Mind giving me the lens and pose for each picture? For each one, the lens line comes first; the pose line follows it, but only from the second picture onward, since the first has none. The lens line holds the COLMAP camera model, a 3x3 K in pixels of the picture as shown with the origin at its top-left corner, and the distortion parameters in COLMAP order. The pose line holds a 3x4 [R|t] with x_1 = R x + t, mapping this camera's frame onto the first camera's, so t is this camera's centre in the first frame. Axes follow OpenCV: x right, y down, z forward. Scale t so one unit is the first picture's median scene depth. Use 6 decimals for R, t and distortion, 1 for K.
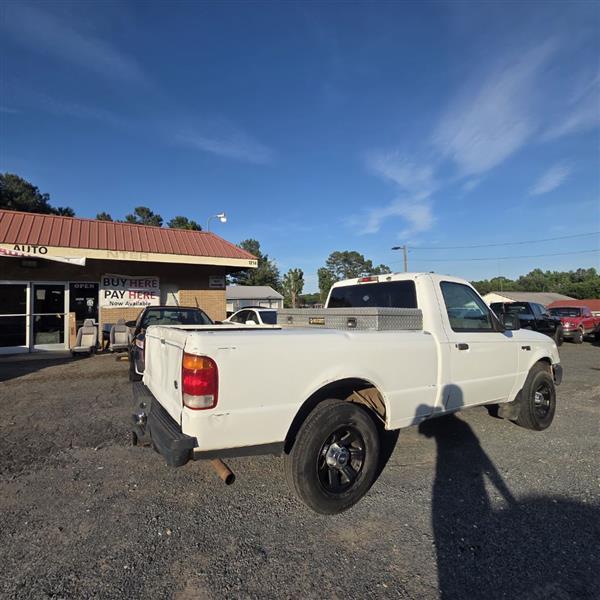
lens RADIAL K [[328.2, 0, 299.4], [0, 328.2, 295.9], [0, 0, 1]] dist [0.009499, -0.005469]
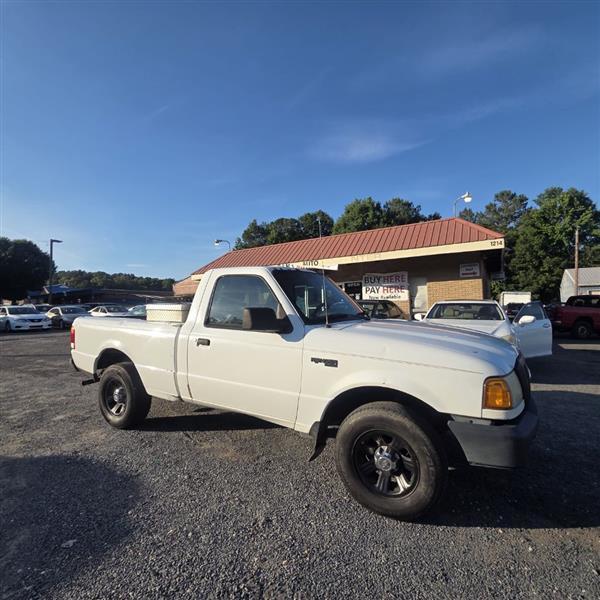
lens RADIAL K [[328.2, 0, 299.4], [0, 328.2, 295.9], [0, 0, 1]] dist [0.009499, -0.005469]
pose [[0.458701, -0.027885, -0.888153, 0.421331], [0.051546, 0.998659, -0.004733, 0.009646], [0.887094, -0.043610, 0.459523, 0.224388]]
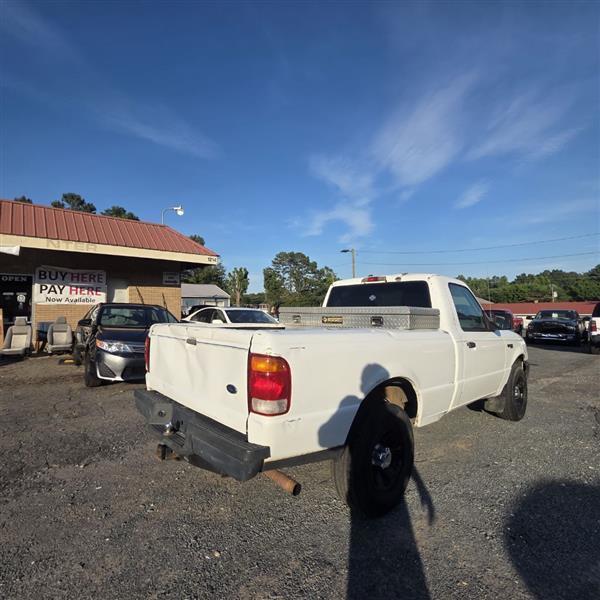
lens RADIAL K [[328.2, 0, 299.4], [0, 328.2, 295.9], [0, 0, 1]] dist [0.009499, -0.005469]
pose [[0.985005, 0.018678, 0.171512, -0.064127], [-0.018701, 0.999824, -0.001480, 0.002396], [-0.171510, -0.001750, 0.985181, 0.015176]]
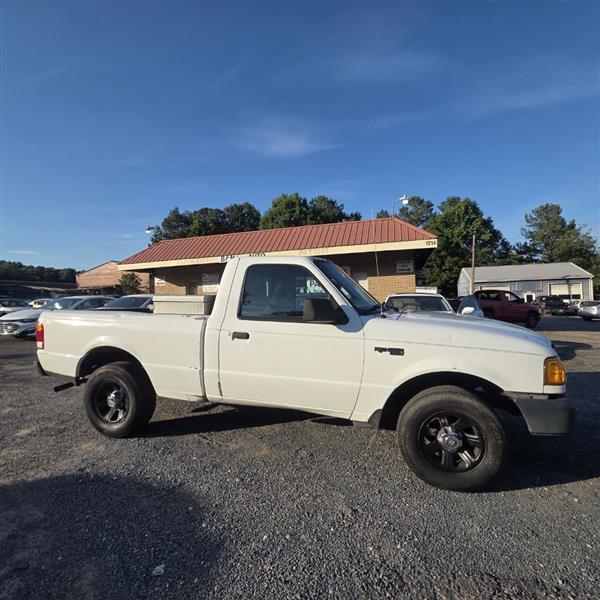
lens RADIAL K [[328.2, 0, 299.4], [0, 328.2, 295.9], [0, 0, 1]] dist [0.009499, -0.005469]
pose [[0.655459, -0.009394, -0.755172, 0.362928], [0.043991, 0.998700, 0.025759, 0.007324], [0.753948, -0.050104, 0.655020, 0.145957]]
